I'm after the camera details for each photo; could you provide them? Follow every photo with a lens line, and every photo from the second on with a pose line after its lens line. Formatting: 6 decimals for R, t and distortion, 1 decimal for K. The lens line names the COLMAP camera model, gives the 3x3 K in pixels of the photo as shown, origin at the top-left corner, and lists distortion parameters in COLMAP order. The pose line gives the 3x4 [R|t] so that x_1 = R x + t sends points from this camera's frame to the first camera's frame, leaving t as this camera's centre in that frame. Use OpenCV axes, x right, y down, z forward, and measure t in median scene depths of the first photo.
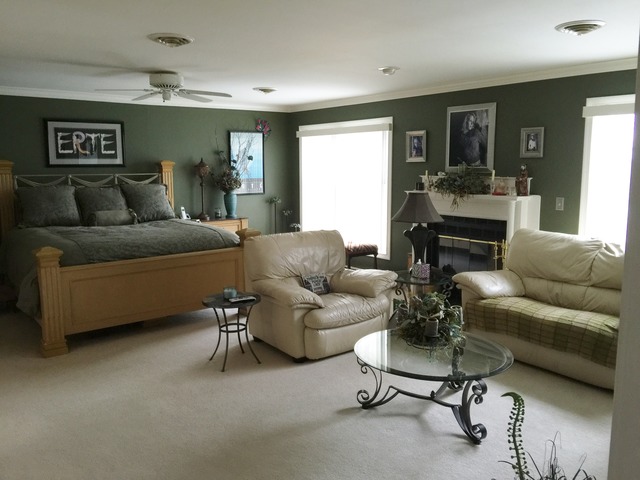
lens RADIAL K [[545.5, 0, 319.6], [0, 545.5, 238.8], [0, 0, 1]] dist [-0.006473, -0.004228]
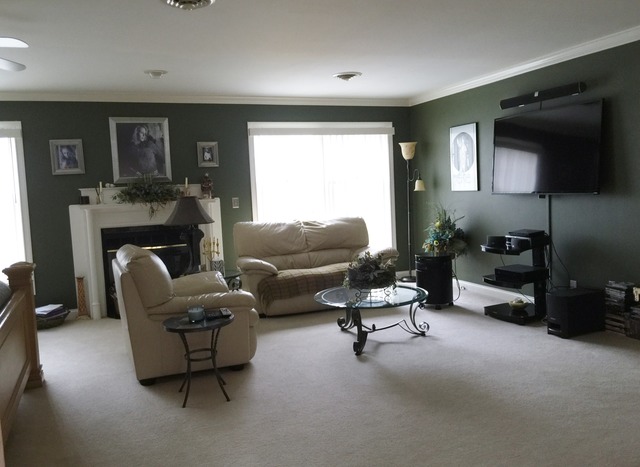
lens RADIAL K [[551.4, 0, 319.4], [0, 551.4, 234.2], [0, 0, 1]] dist [0.005855, -0.004084]
pose [[0.255145, -0.099536, 0.961766, -0.678249], [0.171870, 0.983516, 0.056192, -0.027261], [-0.951505, 0.150961, 0.268046, 0.430462]]
